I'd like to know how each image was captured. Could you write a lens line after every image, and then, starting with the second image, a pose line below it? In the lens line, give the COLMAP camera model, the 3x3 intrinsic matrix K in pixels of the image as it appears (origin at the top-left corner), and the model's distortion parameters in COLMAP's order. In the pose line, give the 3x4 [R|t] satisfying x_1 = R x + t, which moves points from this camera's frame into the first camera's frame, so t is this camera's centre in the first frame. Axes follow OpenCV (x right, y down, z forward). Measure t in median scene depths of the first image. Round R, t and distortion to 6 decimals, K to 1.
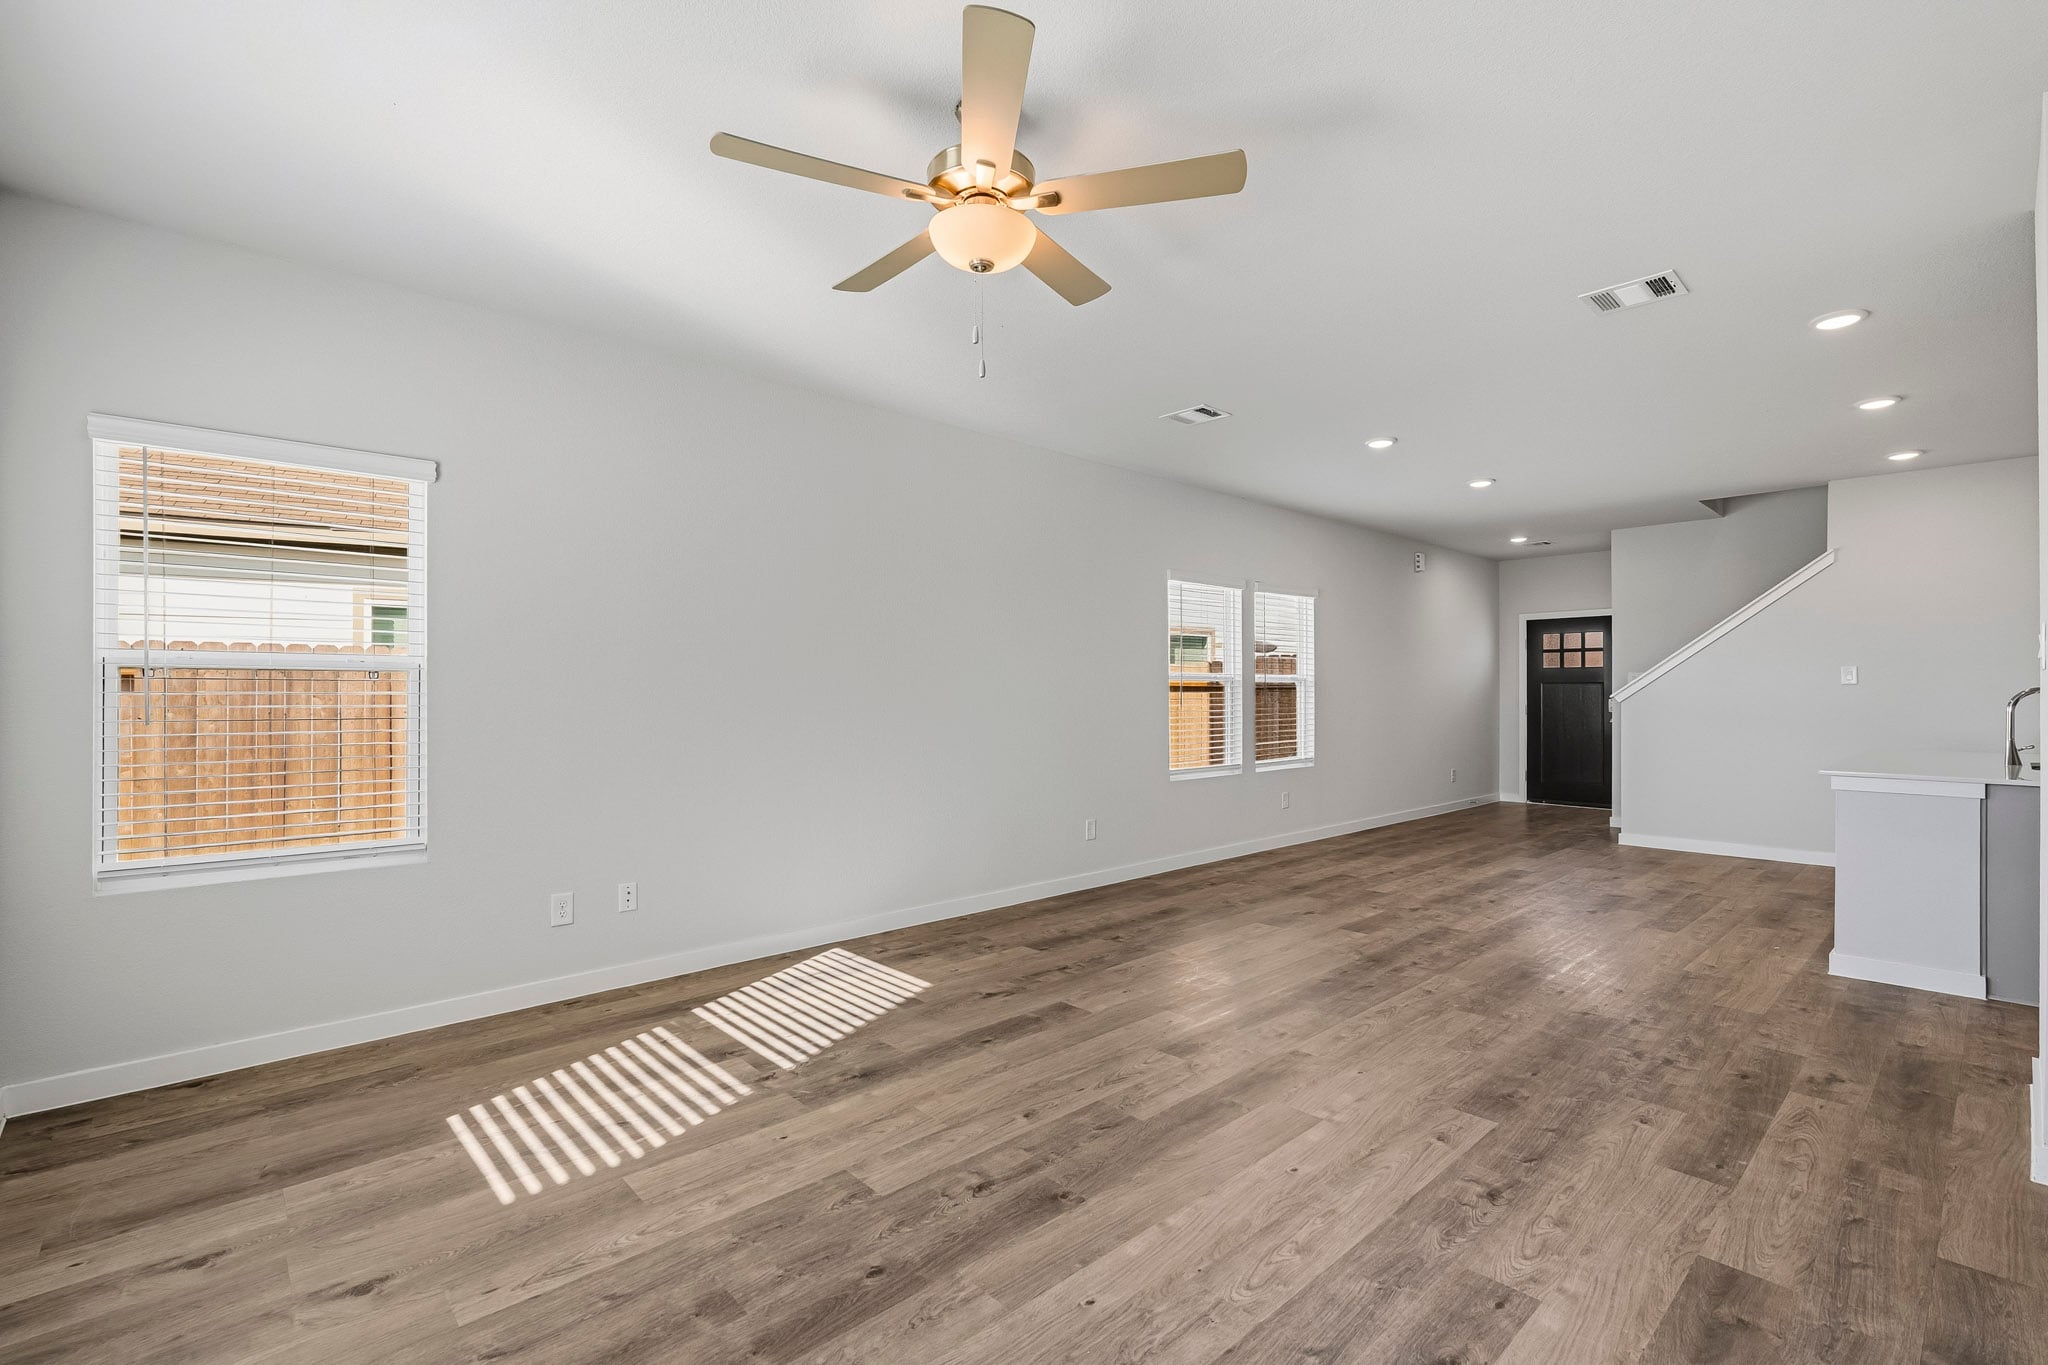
lens RADIAL K [[908.0, 0, 1025.8], [0, 908.0, 690.2], [0, 0, 1]] dist [0.001074, 0.000156]
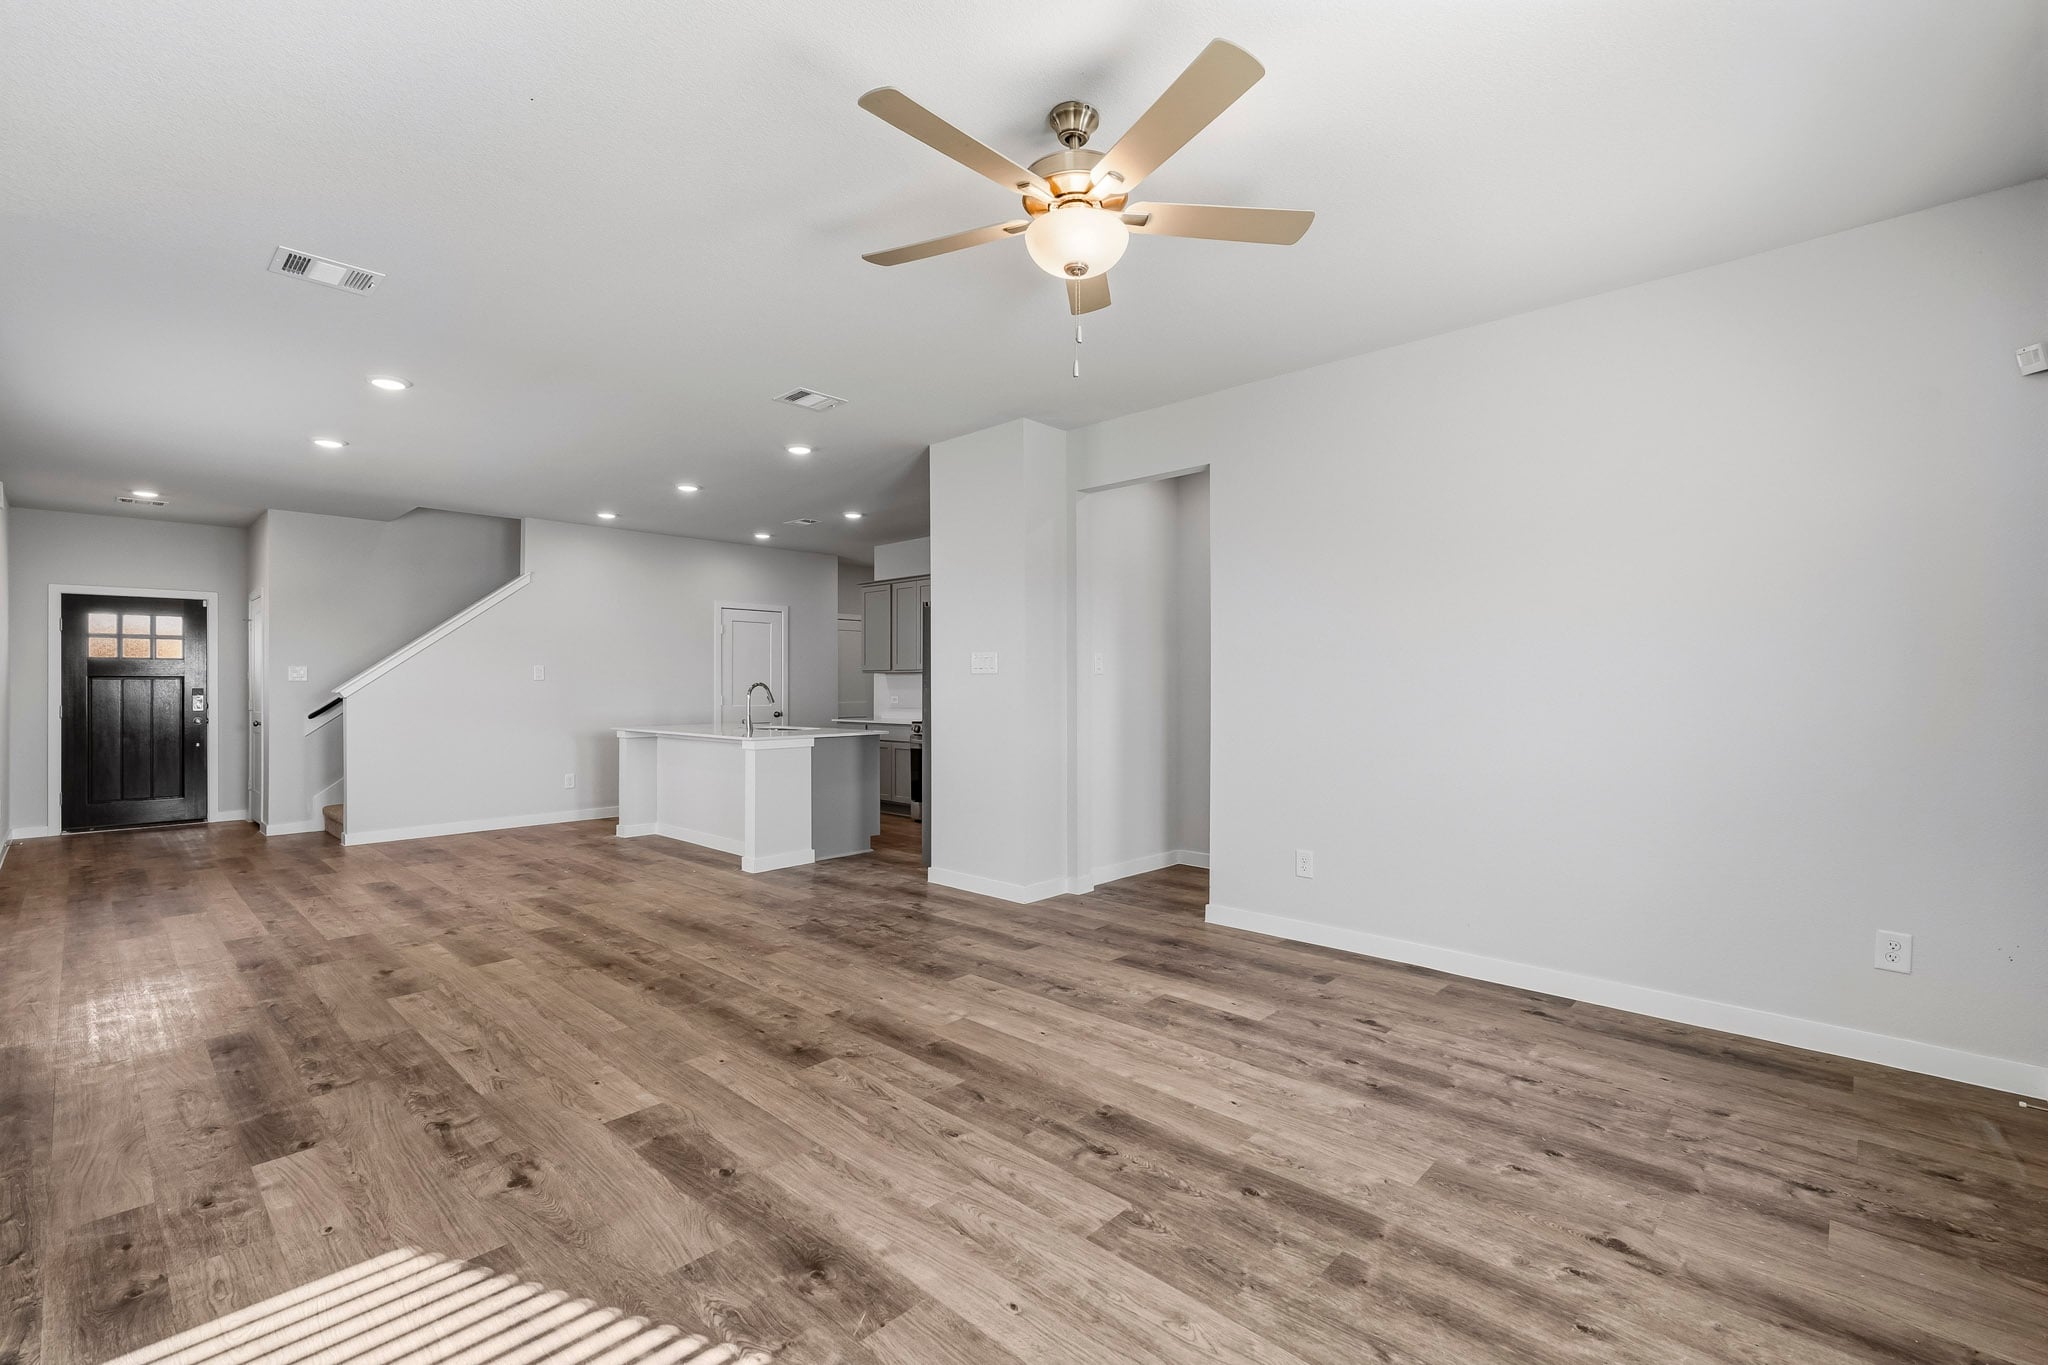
lens RADIAL K [[879.5, 0, 1024.0], [0, 879.5, 682.5], [0, 0, 1]] dist [0.000511, 0.000310]
pose [[-0.056750, 0.003986, 0.998380, -0.747119], [0.001176, 0.999992, -0.003925, 0.004132], [-0.998388, 0.000952, -0.056754, 0.802769]]
